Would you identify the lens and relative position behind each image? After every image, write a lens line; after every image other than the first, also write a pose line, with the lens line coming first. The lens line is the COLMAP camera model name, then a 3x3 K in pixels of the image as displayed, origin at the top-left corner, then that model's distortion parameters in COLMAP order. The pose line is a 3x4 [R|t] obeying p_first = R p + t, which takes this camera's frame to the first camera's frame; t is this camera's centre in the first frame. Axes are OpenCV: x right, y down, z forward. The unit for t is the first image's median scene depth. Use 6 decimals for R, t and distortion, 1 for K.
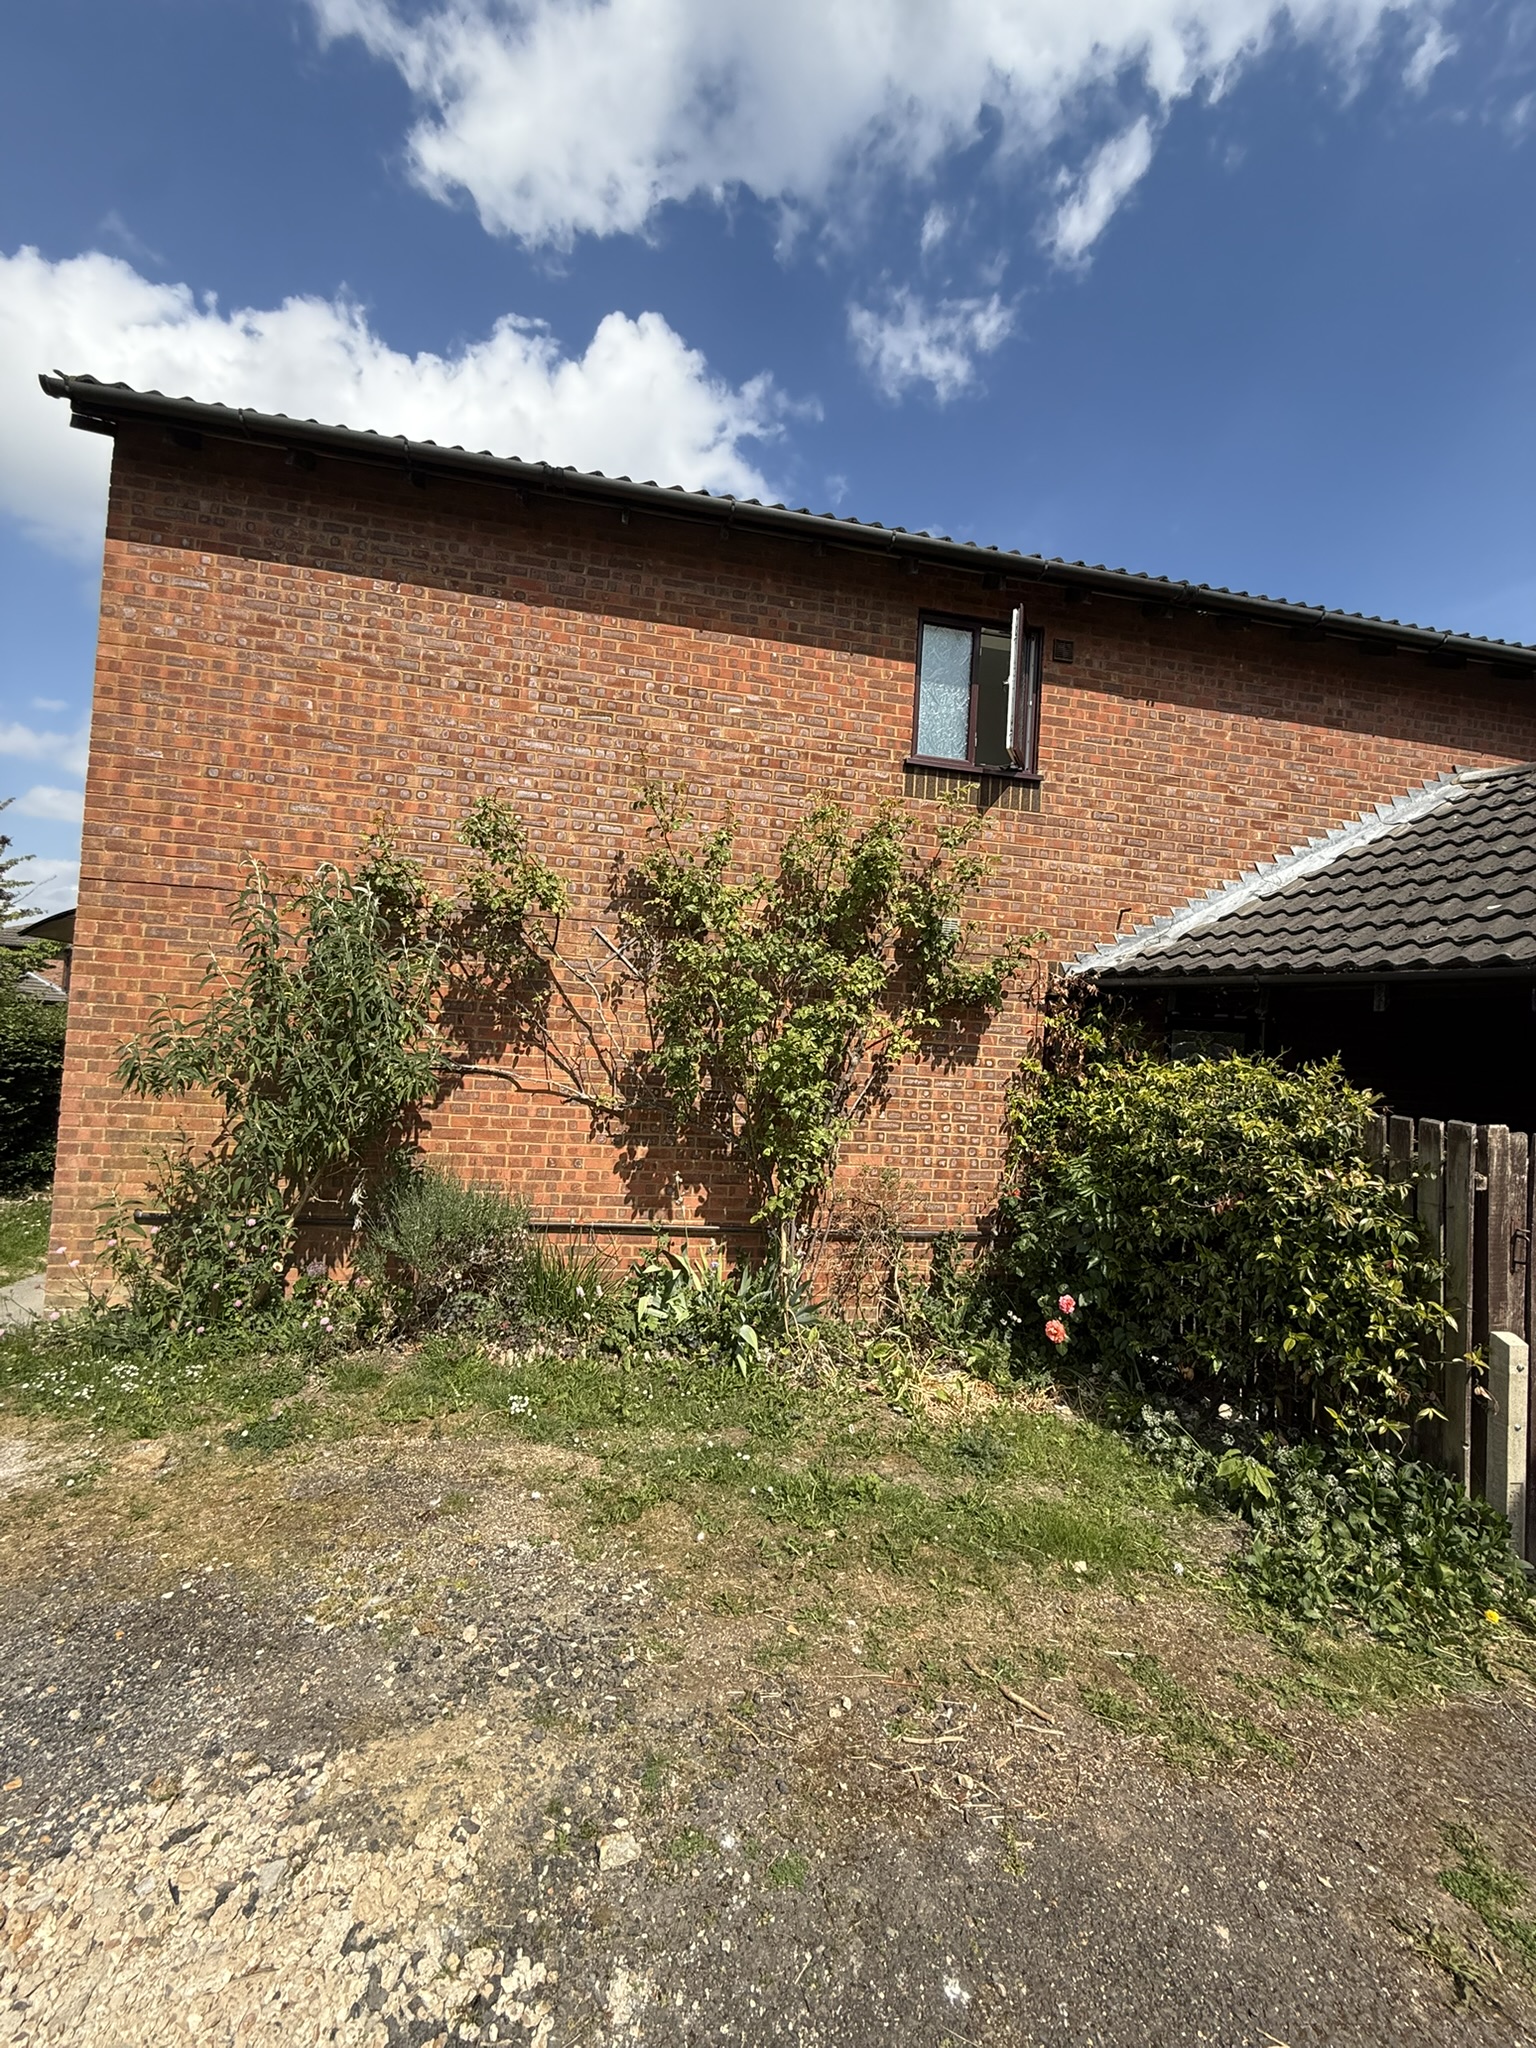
lens RADIAL K [[819.6, 0, 768.0], [0, 819.6, 1019.4], [0, 0, 1]] dist [-0.000388, -0.000246]
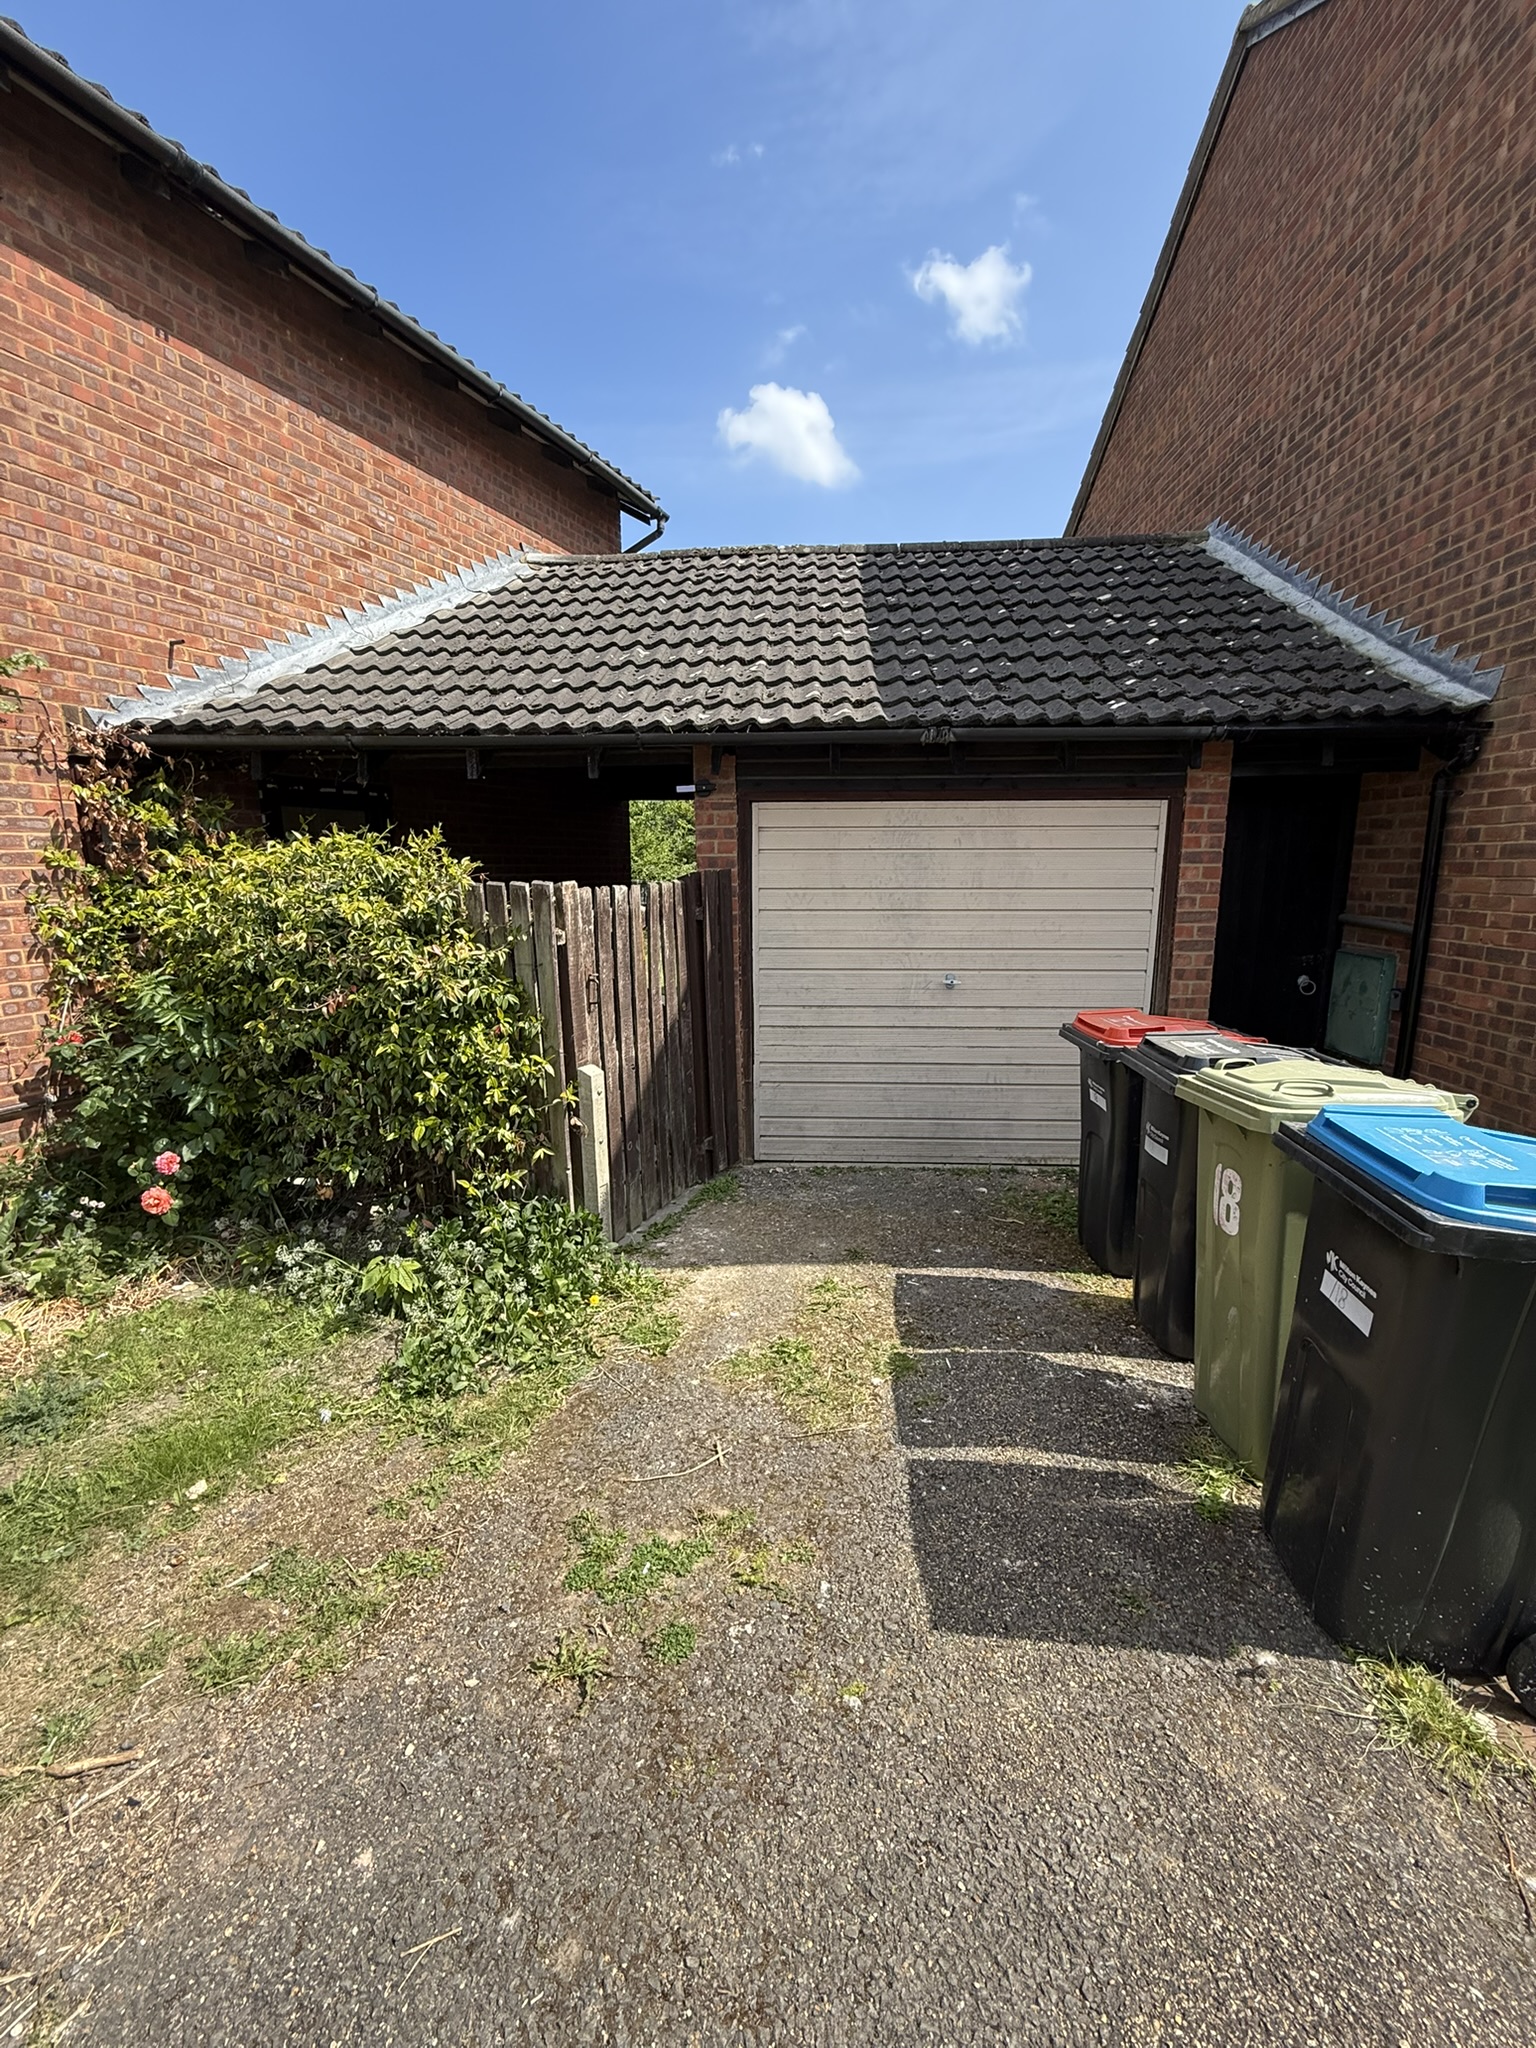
lens RADIAL K [[819.6, 0, 768.0], [0, 819.6, 1019.4], [0, 0, 1]] dist [-0.000388, -0.000246]
pose [[0.584067, -0.210002, 0.784070, 0.118874], [0.013807, 0.968384, 0.249083, 0.028583], [-0.811588, -0.134656, 0.568500, 0.112719]]
